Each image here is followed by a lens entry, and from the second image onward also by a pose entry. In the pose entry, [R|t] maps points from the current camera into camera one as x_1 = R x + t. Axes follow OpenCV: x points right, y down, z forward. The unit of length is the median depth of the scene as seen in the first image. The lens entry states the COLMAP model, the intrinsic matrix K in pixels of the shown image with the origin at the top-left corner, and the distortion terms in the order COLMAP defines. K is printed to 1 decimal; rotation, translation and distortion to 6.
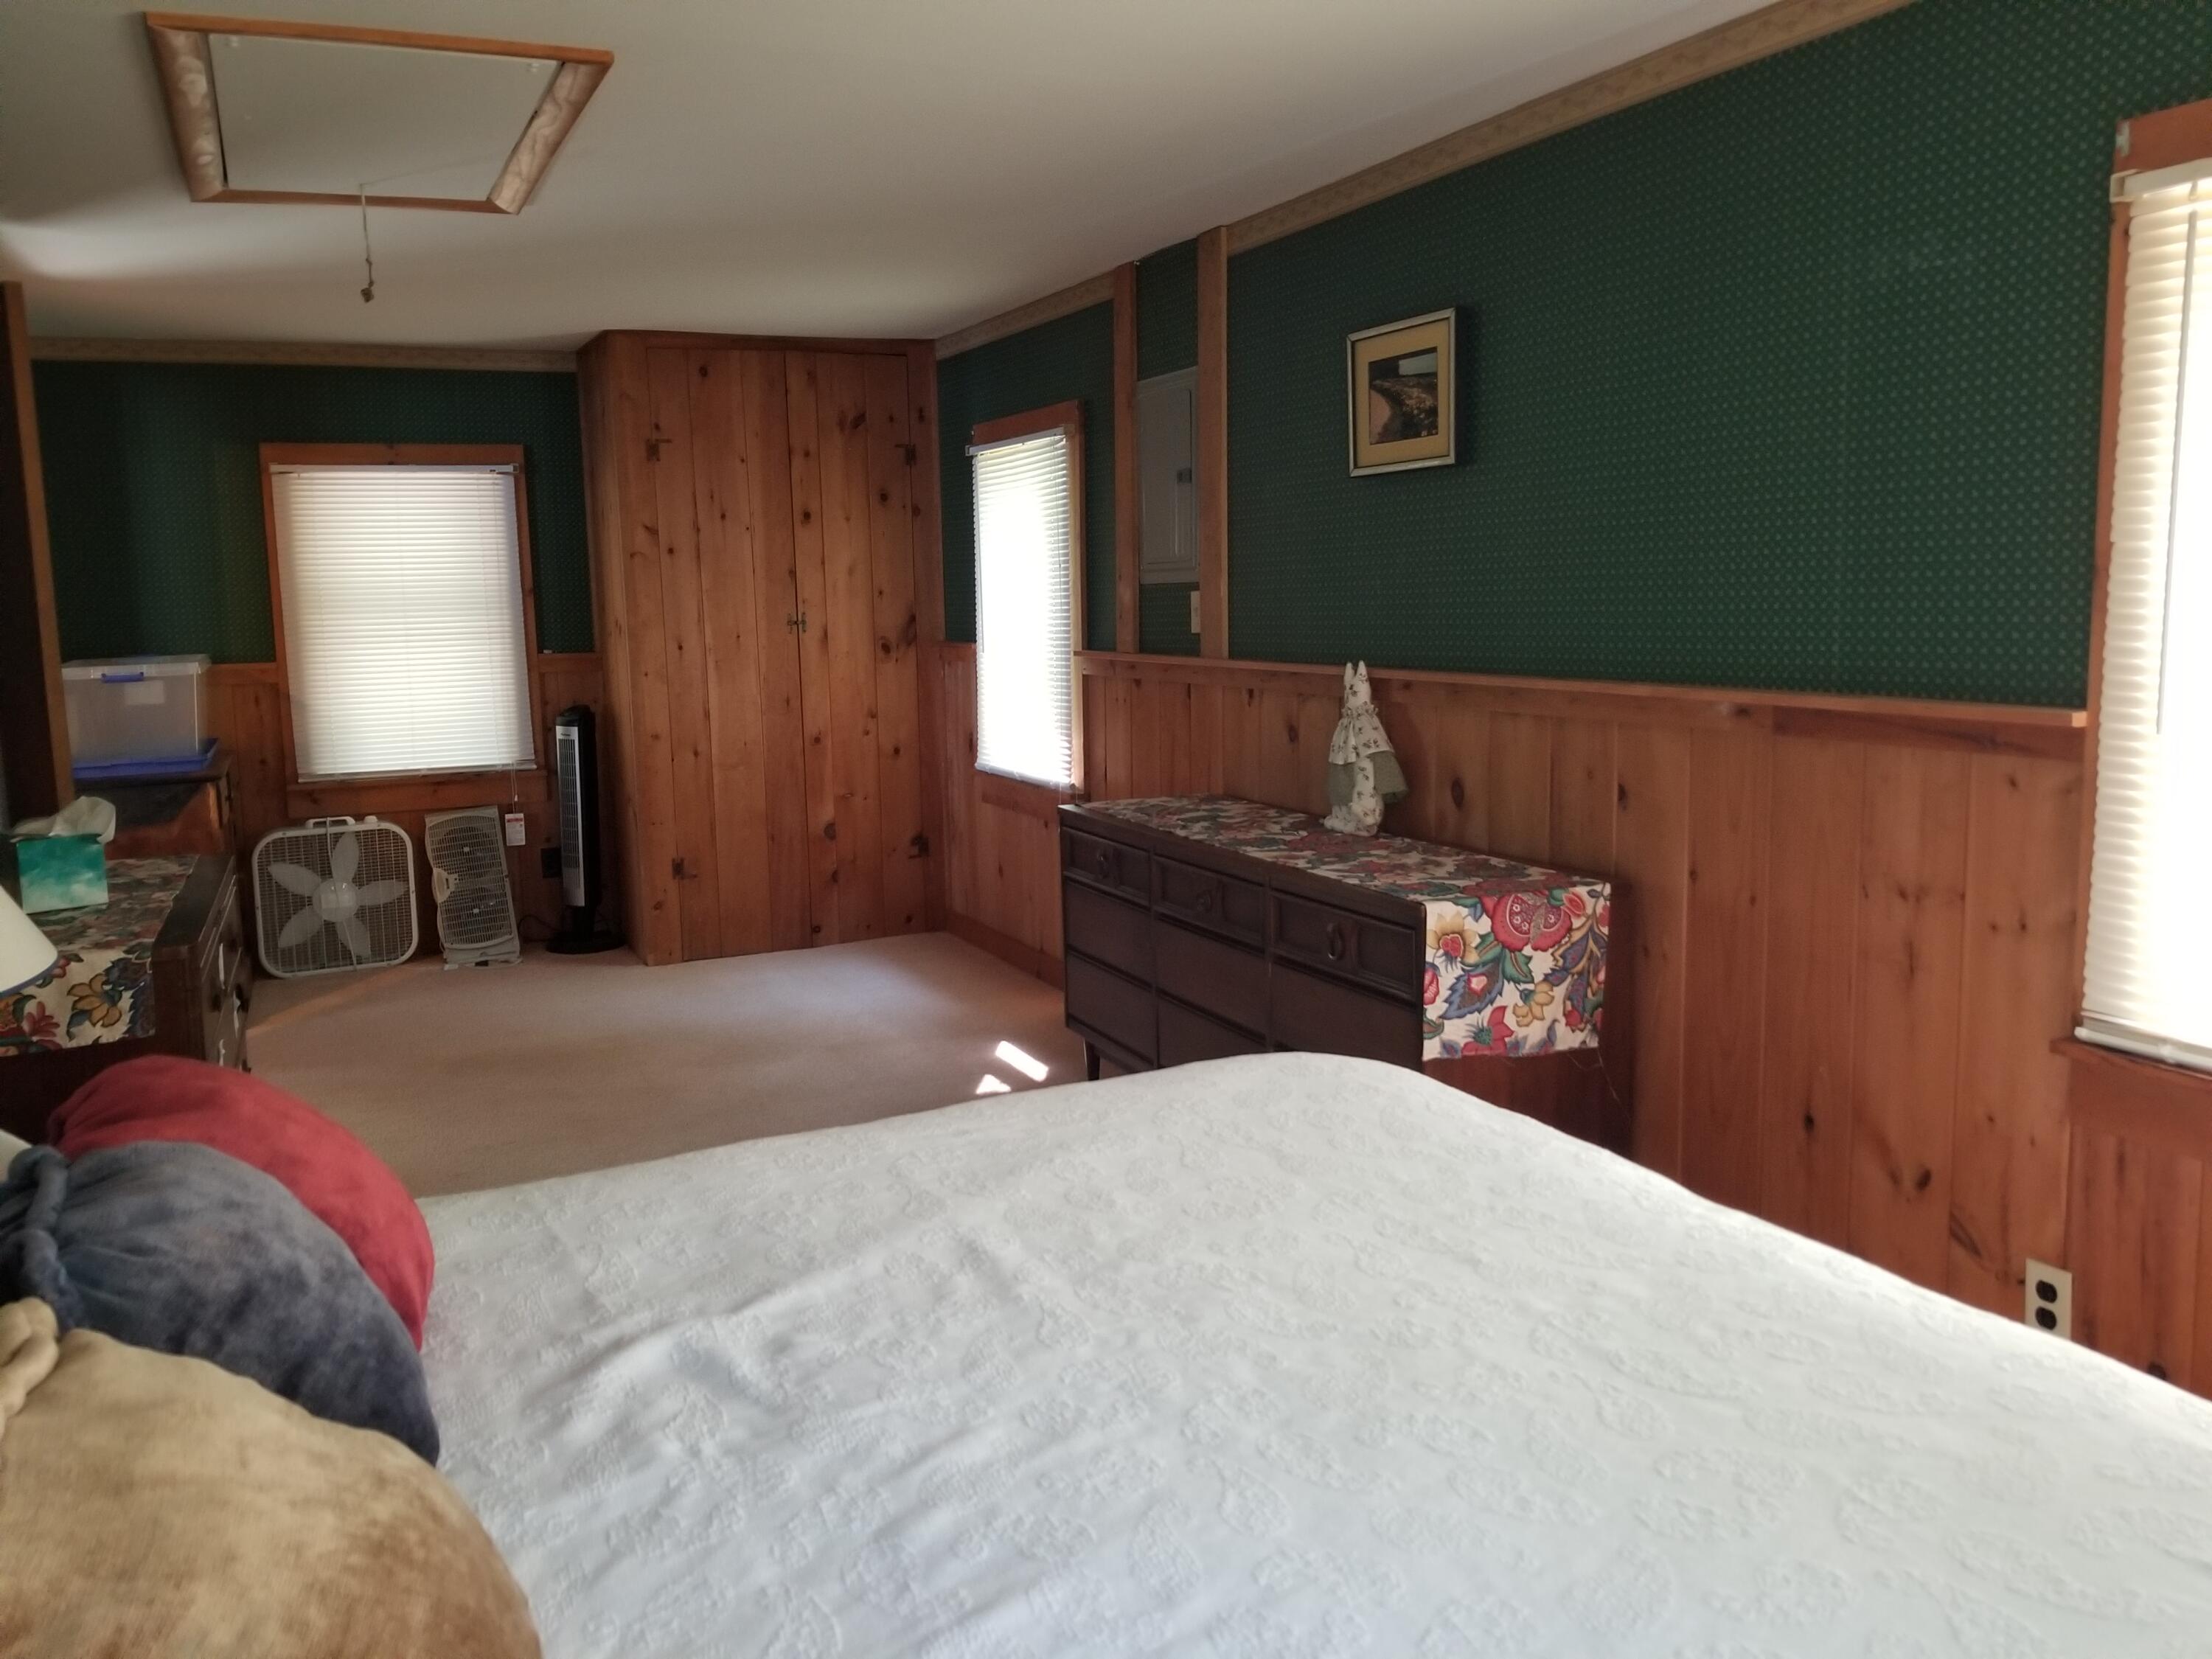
lens RADIAL K [[1860.3, 0, 1110.5], [0, 1860.3, 872.6], [0, 0, 1]] dist [0.004060, -0.001924]
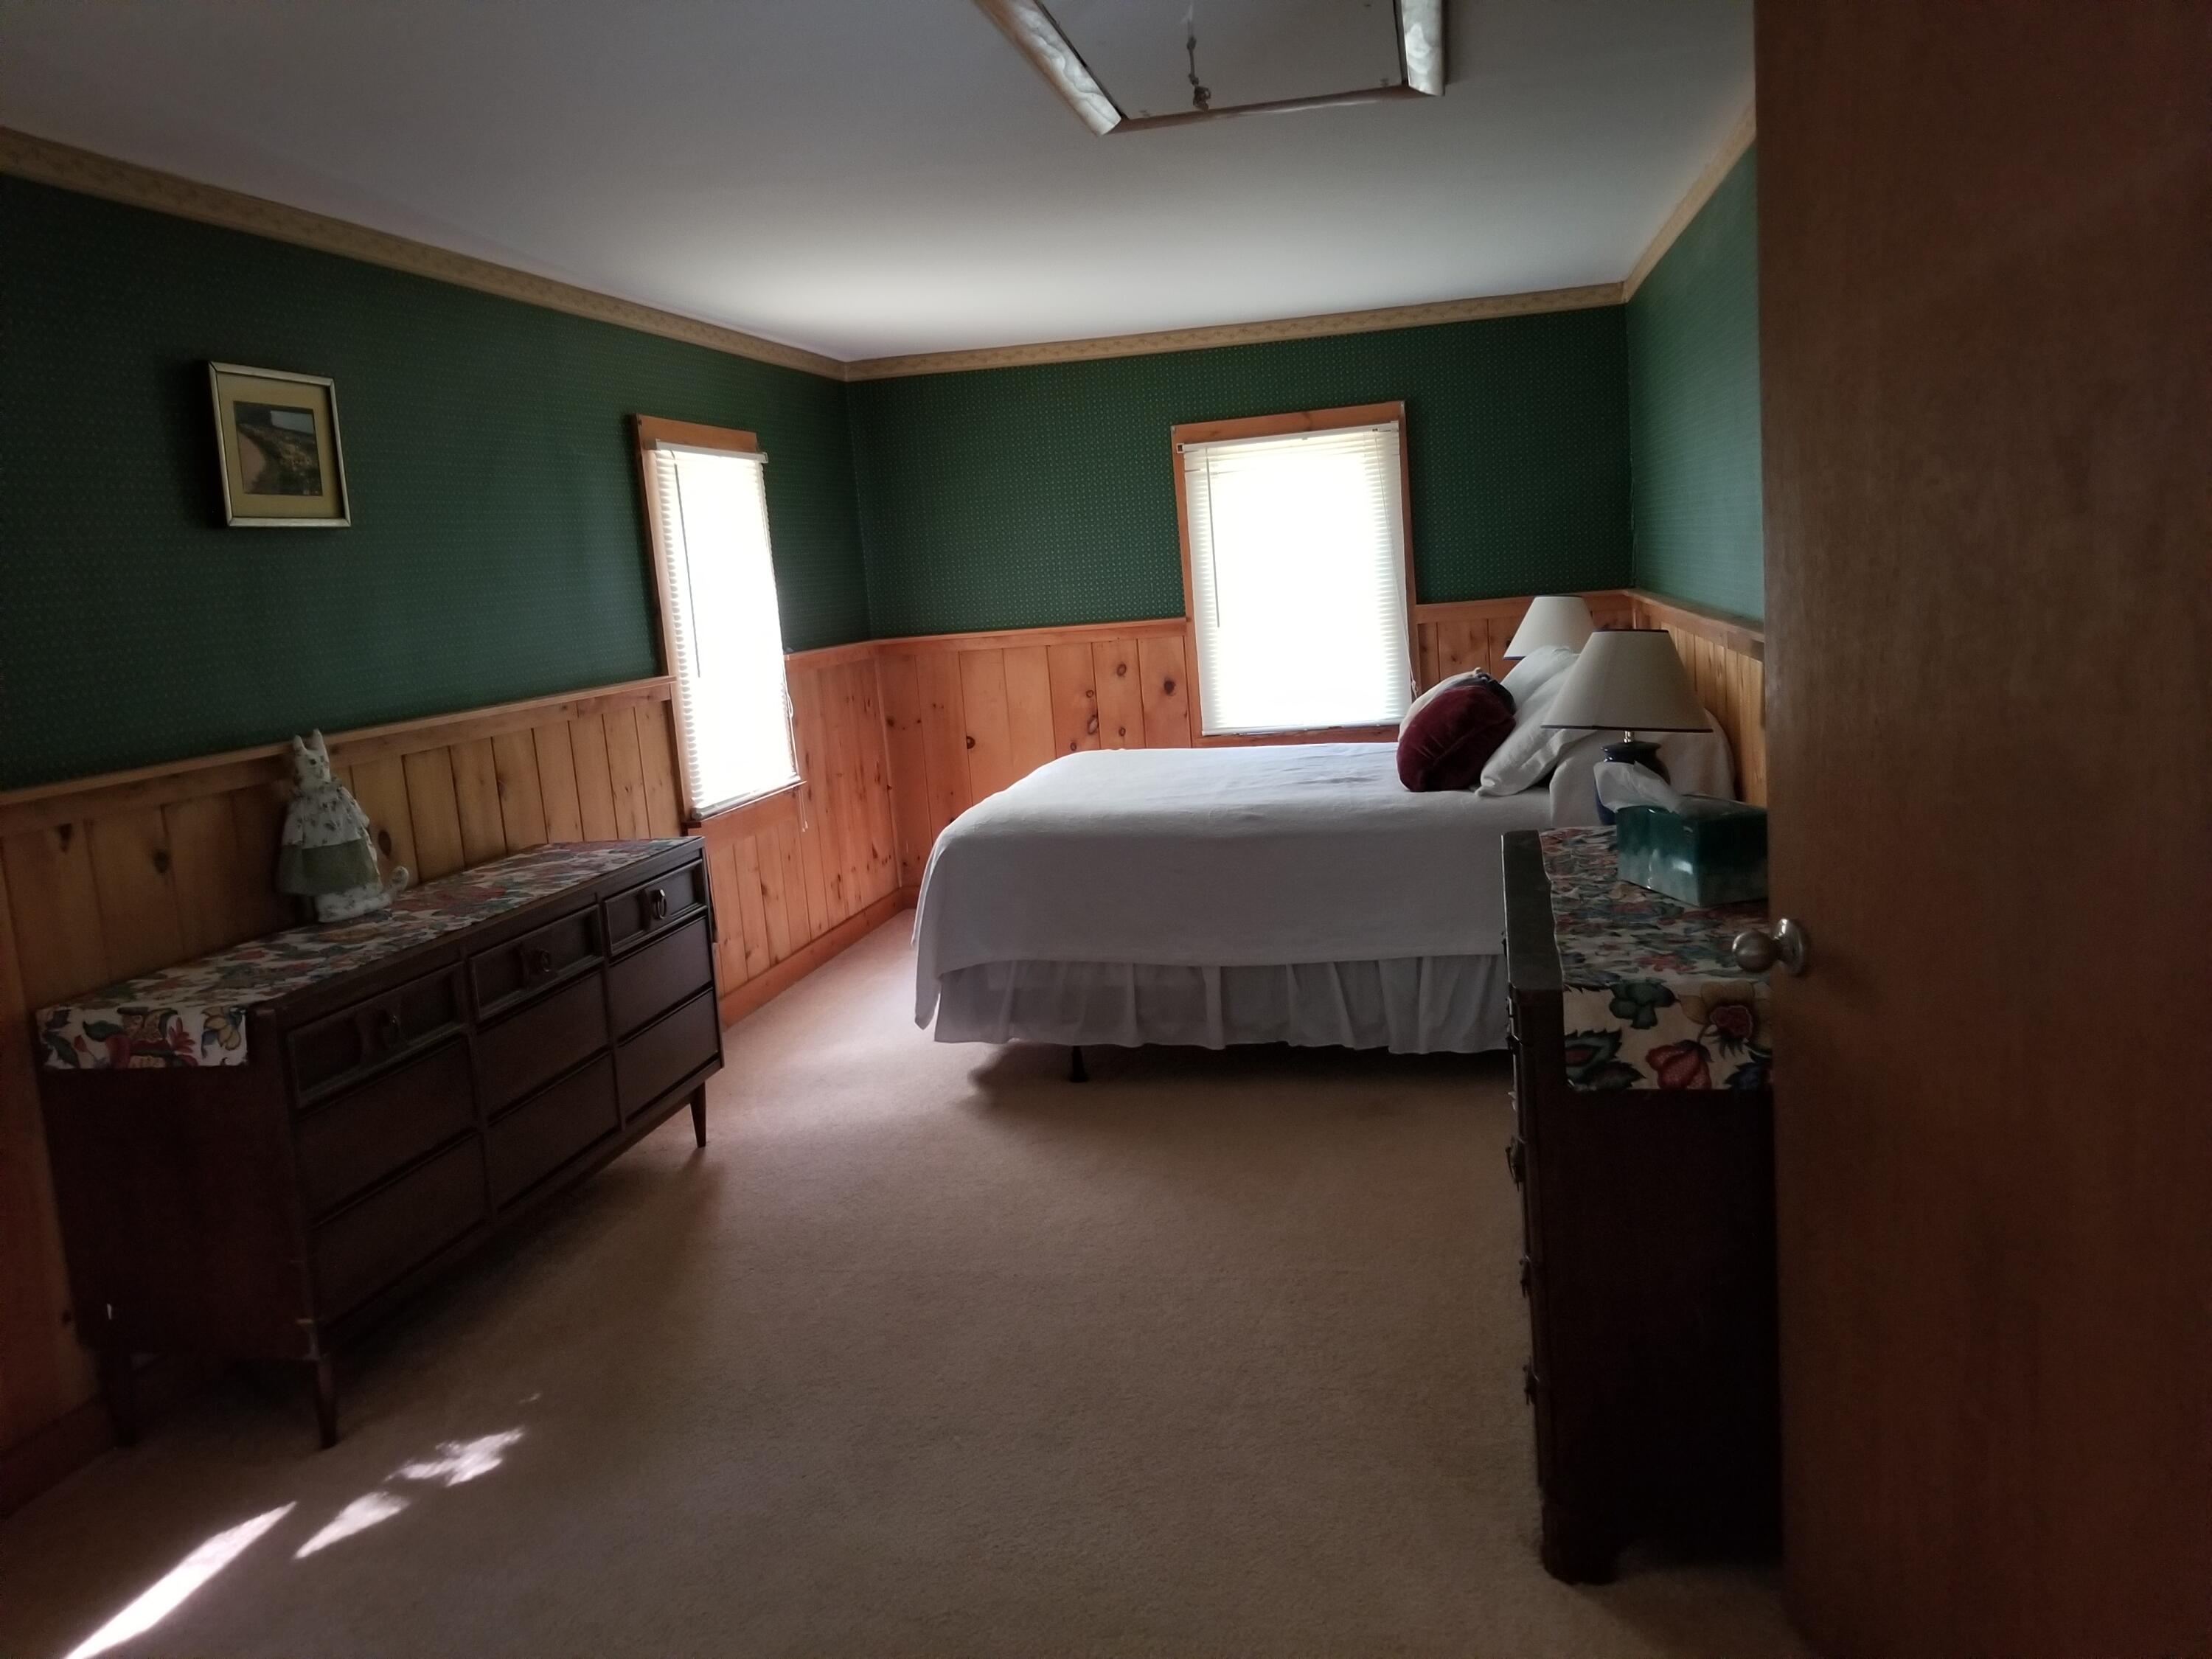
lens RADIAL K [[1860.3, 0, 1110.5], [0, 1860.3, 872.6], [0, 0, 1]] dist [0.004060, -0.001924]
pose [[-0.827366, -0.006572, 0.561624, -0.722356], [0.178427, 0.945059, 0.273912, -0.236176], [-0.532568, 0.326835, -0.780737, 1.580956]]
